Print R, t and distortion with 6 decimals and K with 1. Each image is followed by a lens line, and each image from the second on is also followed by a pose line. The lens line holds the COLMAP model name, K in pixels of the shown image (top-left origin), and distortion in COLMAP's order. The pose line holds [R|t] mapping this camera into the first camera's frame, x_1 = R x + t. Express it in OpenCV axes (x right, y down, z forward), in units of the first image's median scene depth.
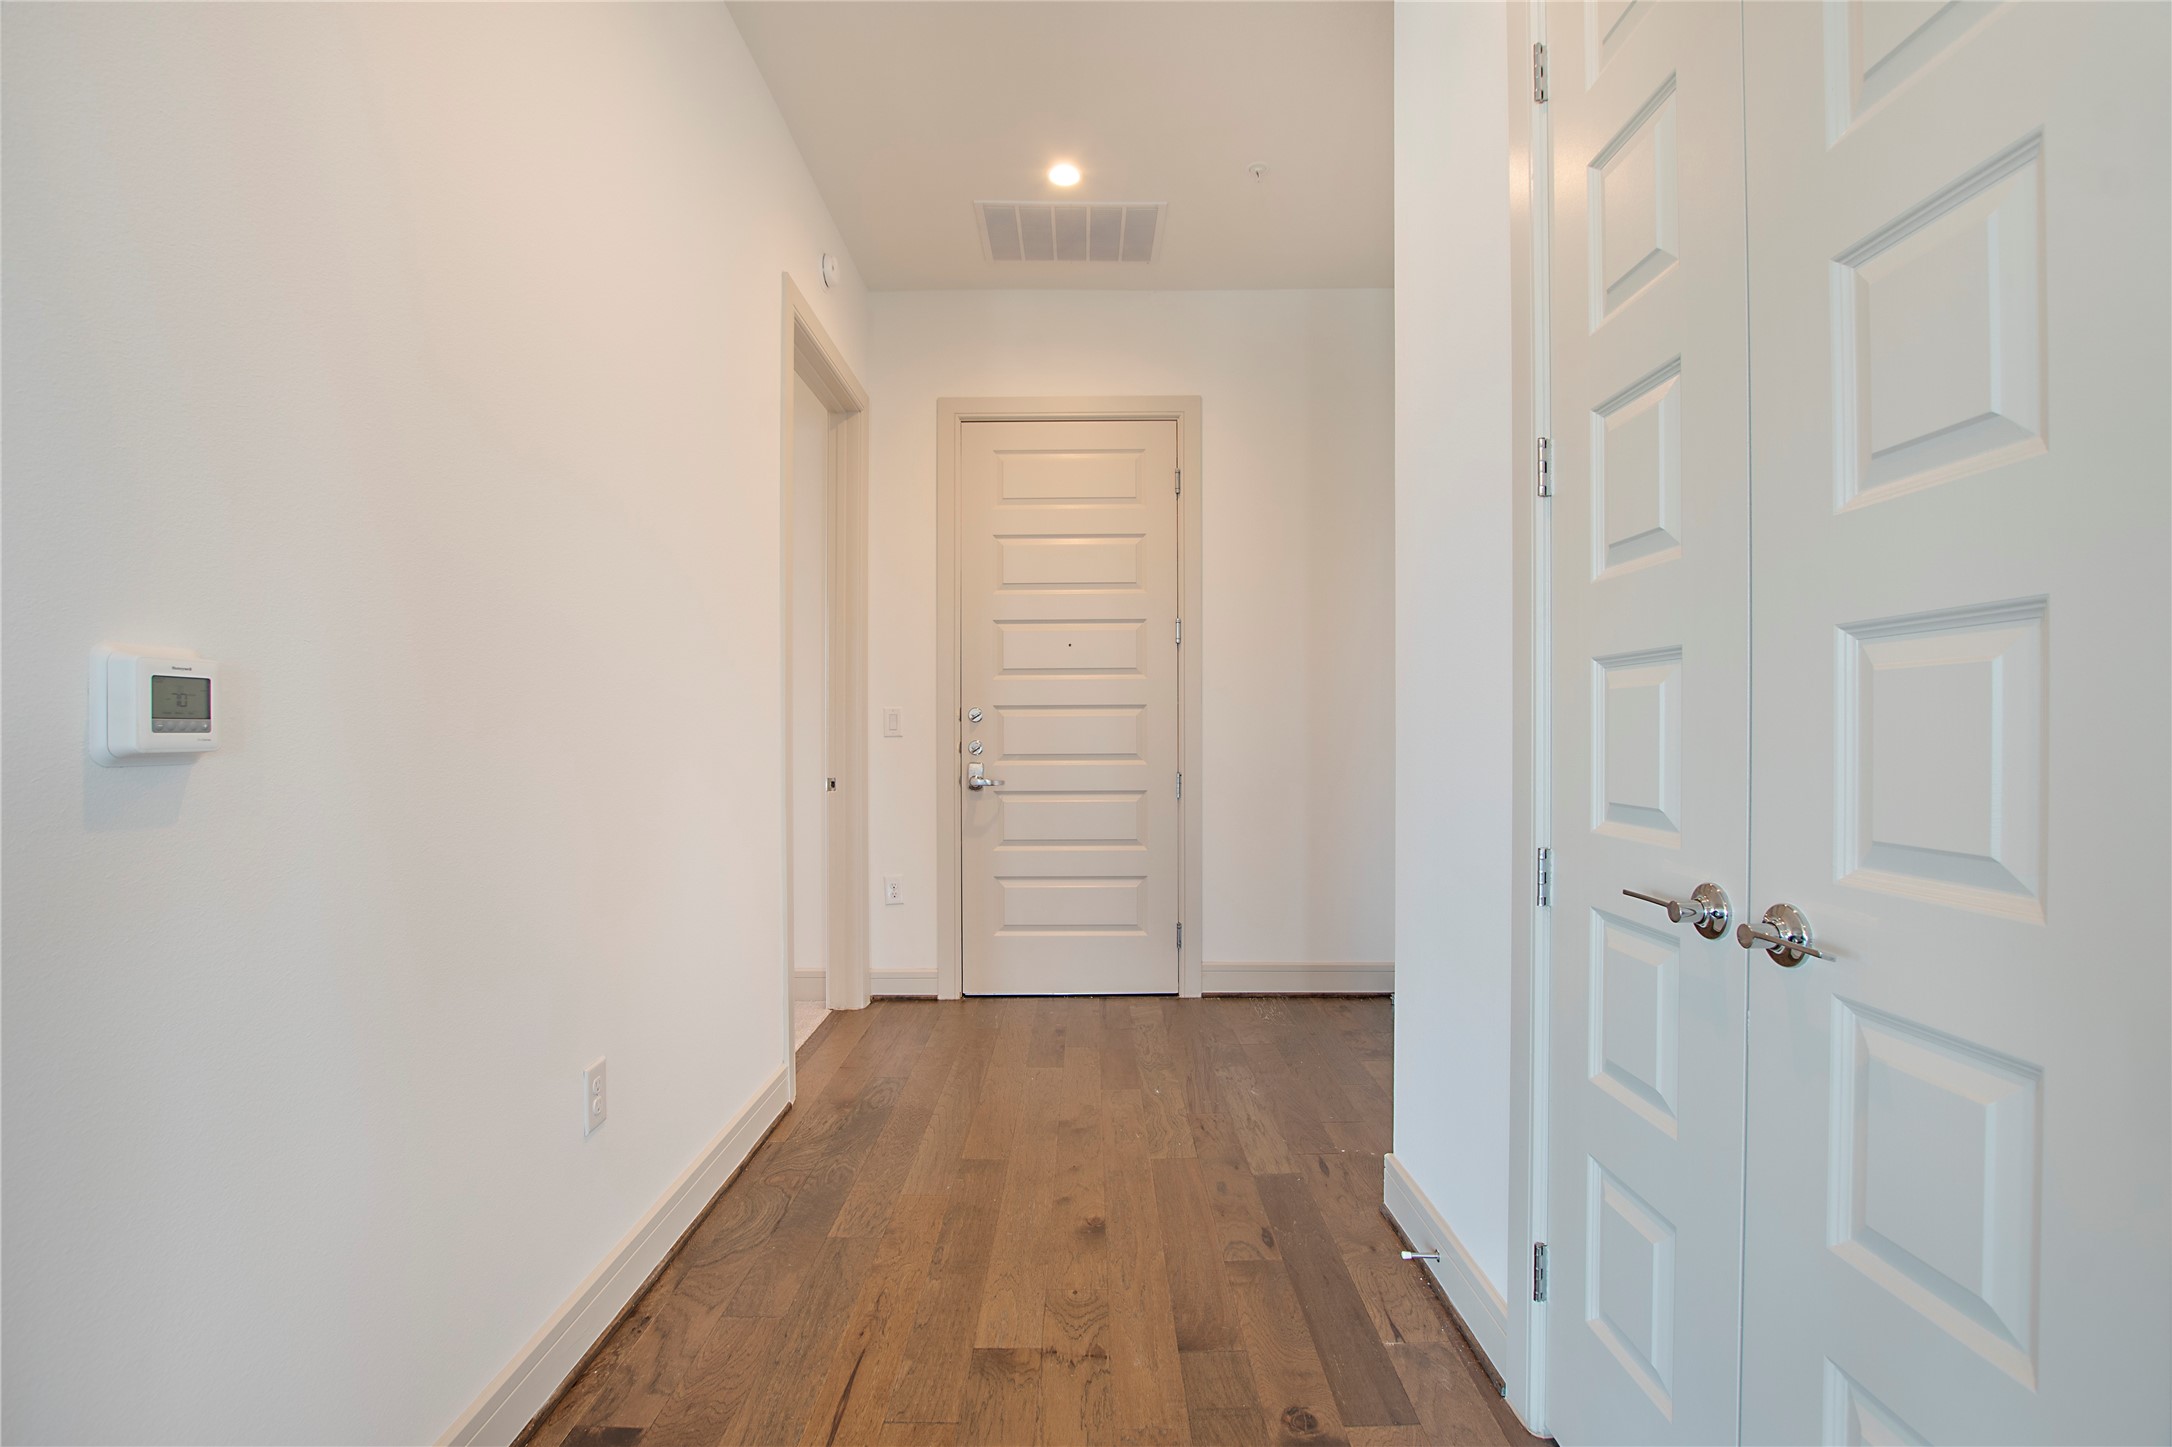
lens RADIAL K [[960.1, 0, 1078.1], [0, 960.1, 732.3], [0, 0, 1]] dist [-0.026958, 0.007761]
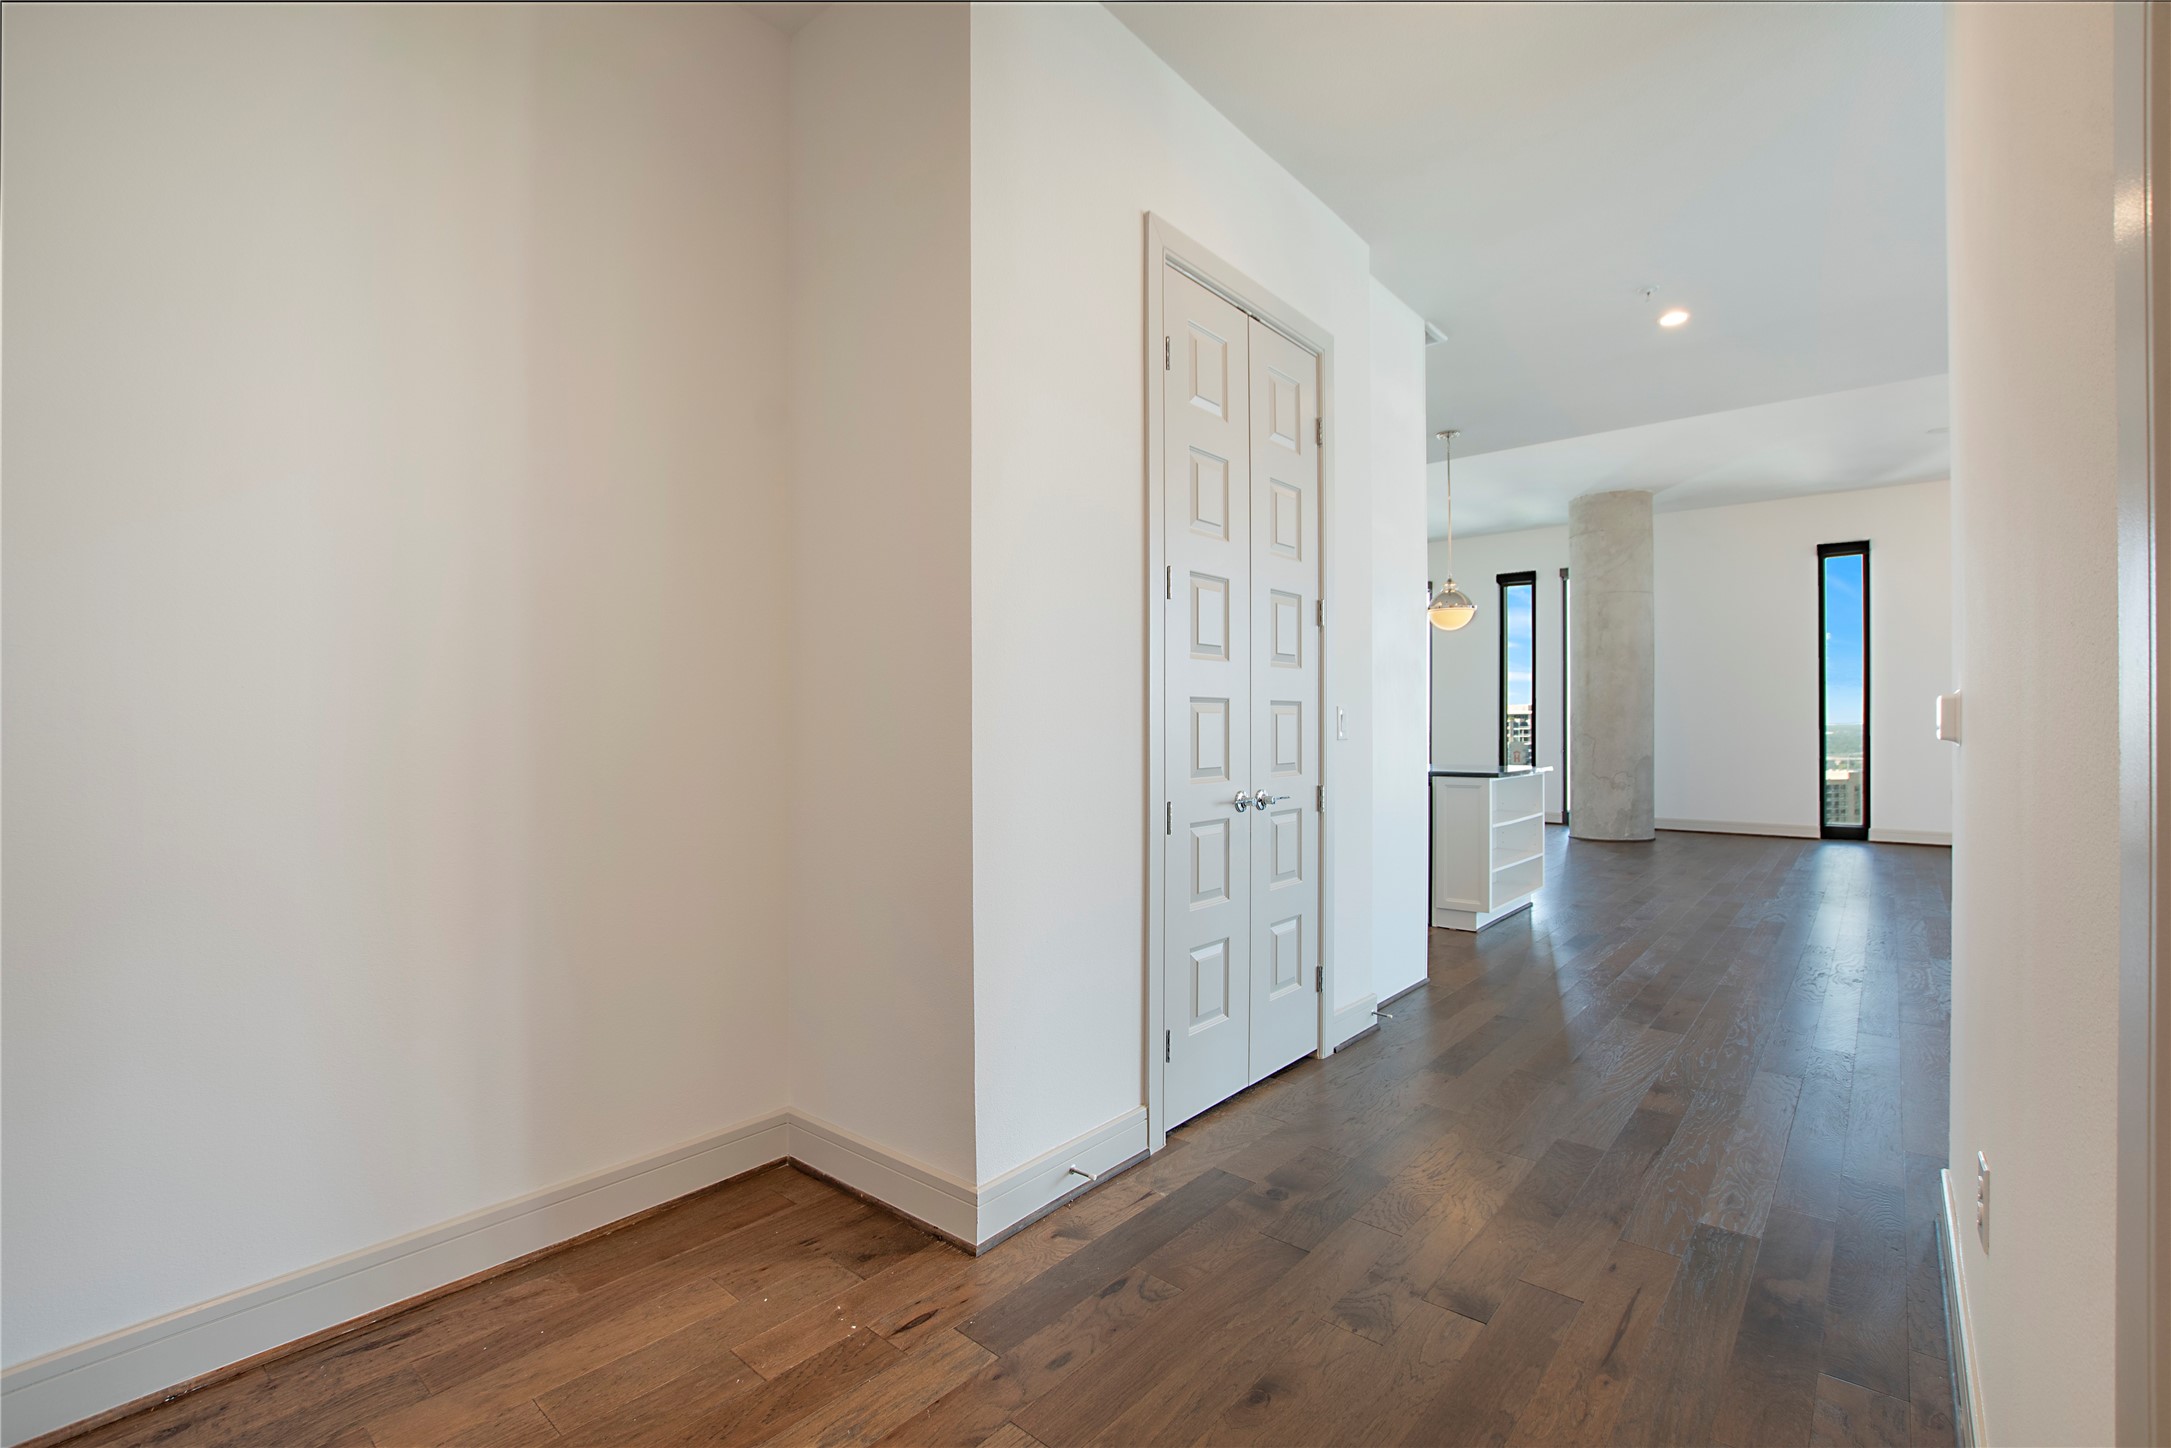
lens RADIAL K [[959.6, 0, 1077.6], [0, 959.6, 732.8], [0, 0, 1]] dist [-0.026958, 0.007761]
pose [[-0.763977, 0.000403, 0.645244, -0.417830], [0.000507, 1.000000, -0.000024, -0.000067], [-0.645244, 0.000309, -0.763977, 1.984199]]
